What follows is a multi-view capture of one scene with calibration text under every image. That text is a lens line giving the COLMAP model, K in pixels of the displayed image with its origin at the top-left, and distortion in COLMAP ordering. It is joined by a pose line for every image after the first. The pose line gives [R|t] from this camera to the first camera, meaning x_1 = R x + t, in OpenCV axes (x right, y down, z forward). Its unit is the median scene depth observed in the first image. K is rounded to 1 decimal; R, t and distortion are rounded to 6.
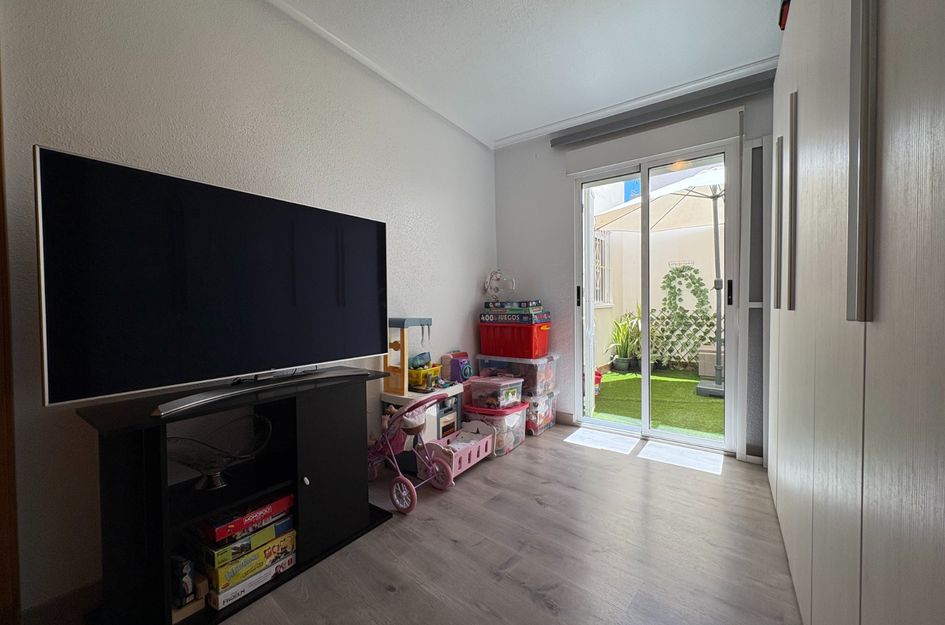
lens RADIAL K [[376.0, 0, 468.8], [0, 376.0, 311.0], [0, 0, 1]] dist [0.001353, 0.000079]
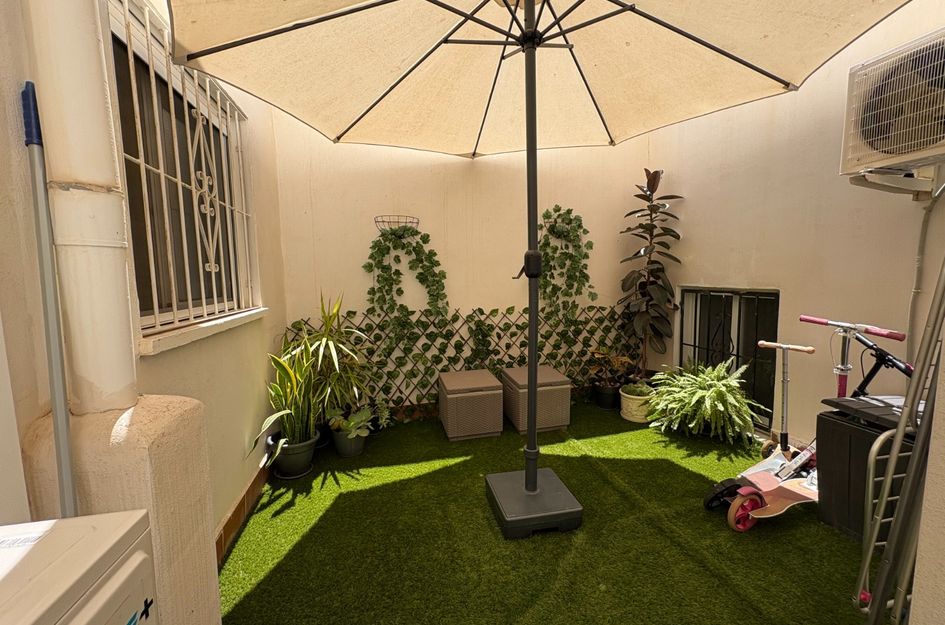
lens RADIAL K [[376.0, 0, 473.9], [0, 376.0, 313.4], [0, 0, 1]] dist [0.001353, 0.000079]
pose [[0.631740, -0.077887, 0.771257, 0.223593], [0.028107, 0.996587, 0.077620, -0.037889], [-0.774671, -0.027358, 0.631773, 0.593699]]
